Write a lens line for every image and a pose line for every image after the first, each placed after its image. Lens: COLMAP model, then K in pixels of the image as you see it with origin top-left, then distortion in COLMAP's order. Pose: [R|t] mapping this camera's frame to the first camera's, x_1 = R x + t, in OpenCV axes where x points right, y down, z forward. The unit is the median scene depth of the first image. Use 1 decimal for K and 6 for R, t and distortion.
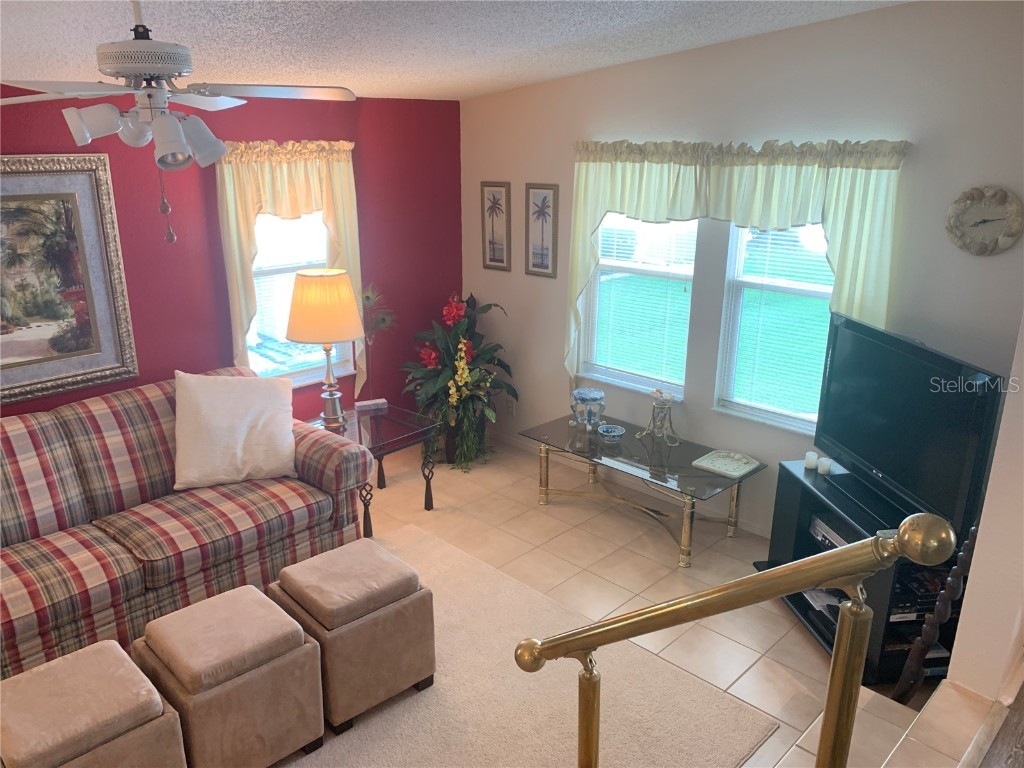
lens RADIAL K [[775.4, 0, 511.1], [0, 775.4, 383.5], [0, 0, 1]] dist [0.043616, -0.056071]
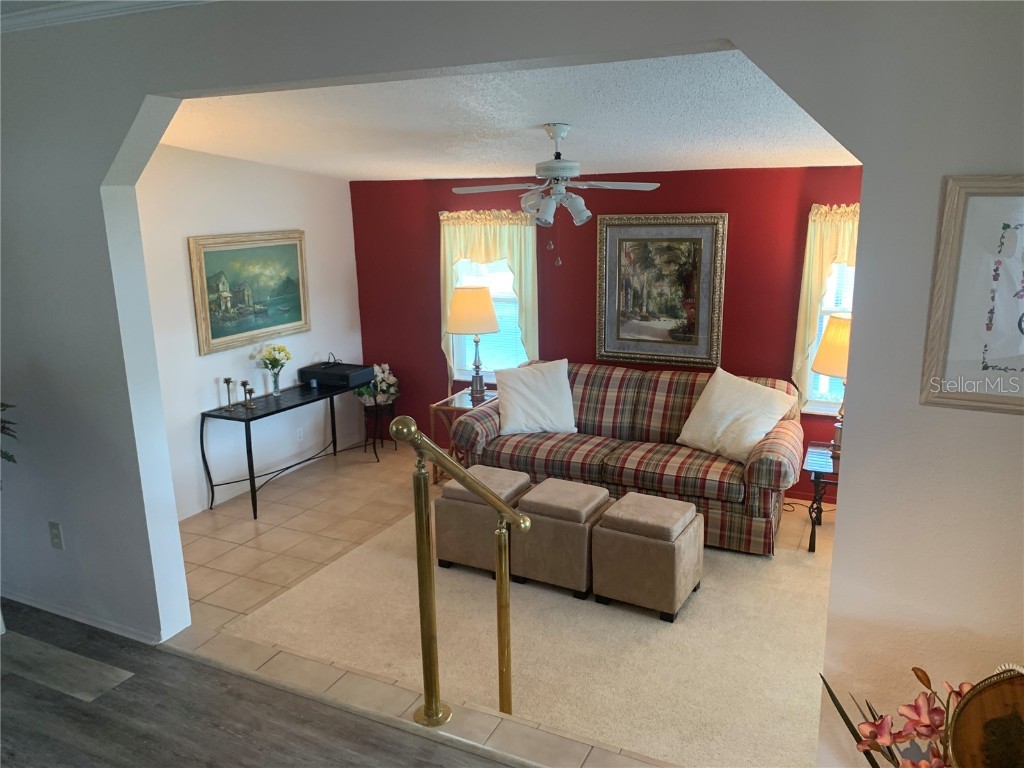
lens RADIAL K [[775.4, 0, 520.1], [0, 775.4, 382.2], [0, 0, 1]] dist [0.043616, -0.056071]
pose [[0.321585, 0.215104, -0.922124, 0.765898], [-0.271042, 0.954016, 0.128019, -0.074652], [0.907259, 0.208766, 0.365100, 0.182698]]
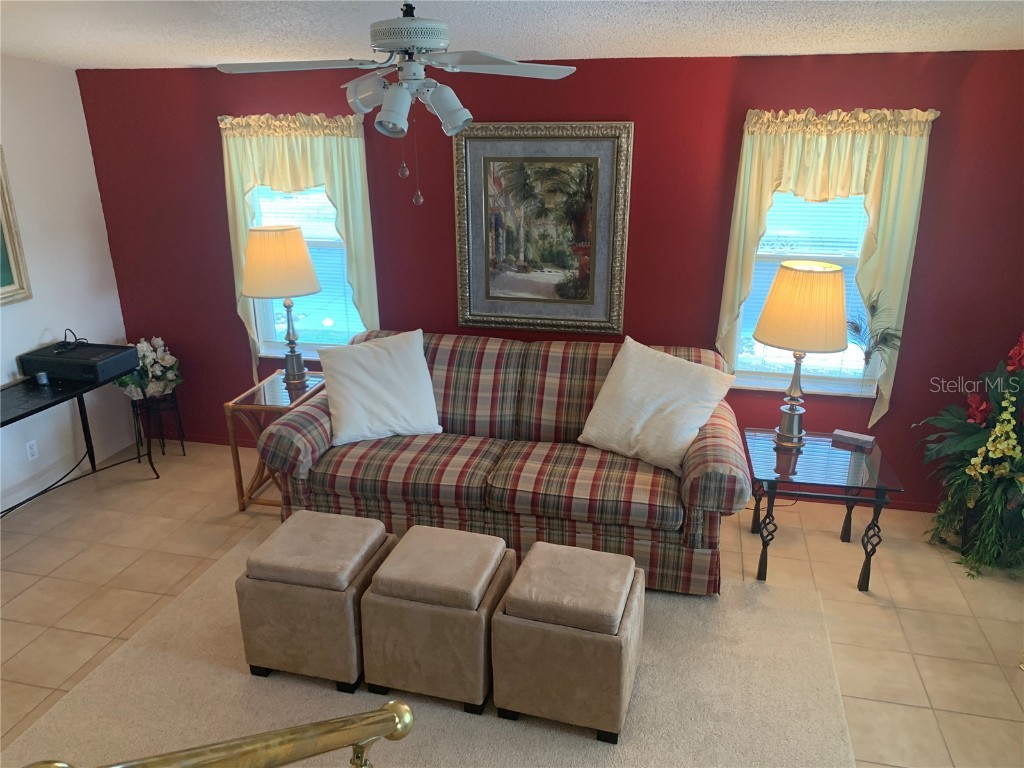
lens RADIAL K [[775.4, 0, 514.2], [0, 775.4, 395.1], [0, 0, 1]] dist [0.043616, -0.056071]
pose [[0.519141, 0.294645, -0.802295, 0.354078], [-0.254658, 0.949387, 0.183883, -0.096110], [0.815869, 0.108849, 0.567900, 0.308196]]
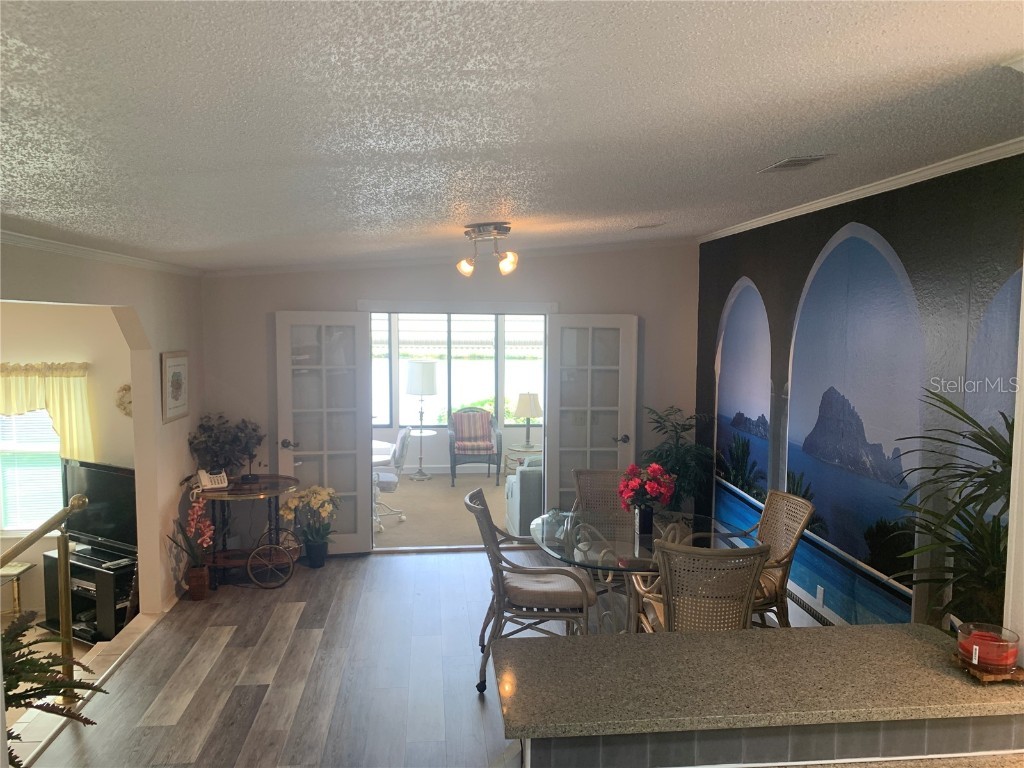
lens RADIAL K [[775.4, 0, 514.7], [0, 775.4, 385.2], [0, 0, 1]] dist [0.043616, -0.056071]
pose [[0.633684, -0.066061, 0.770766, -0.260945], [0.231581, 0.966855, -0.107527, 0.162692], [-0.738115, 0.246633, 0.627979, -0.820966]]
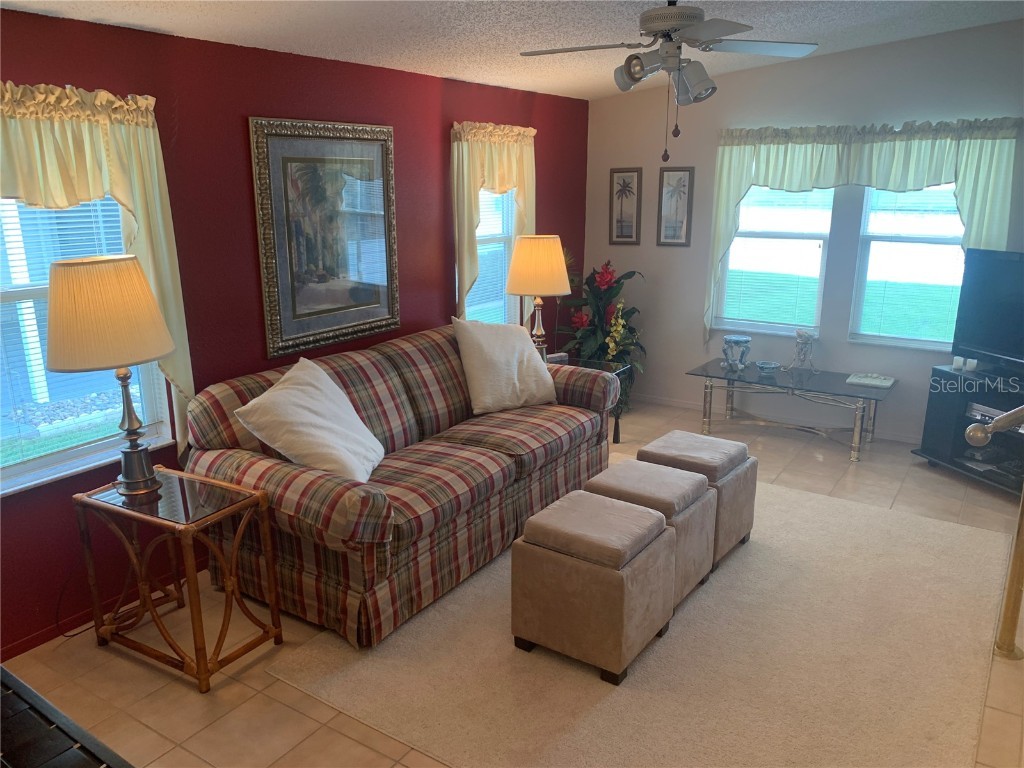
lens RADIAL K [[775.4, 0, 543.0], [0, 775.4, 377.1], [0, 0, 1]] dist [0.043616, -0.056071]
pose [[0.978907, -0.051729, 0.197651, -0.543900], [0.061666, 0.997107, -0.044451, 0.135374], [-0.194780, 0.055702, 0.979264, -0.140307]]
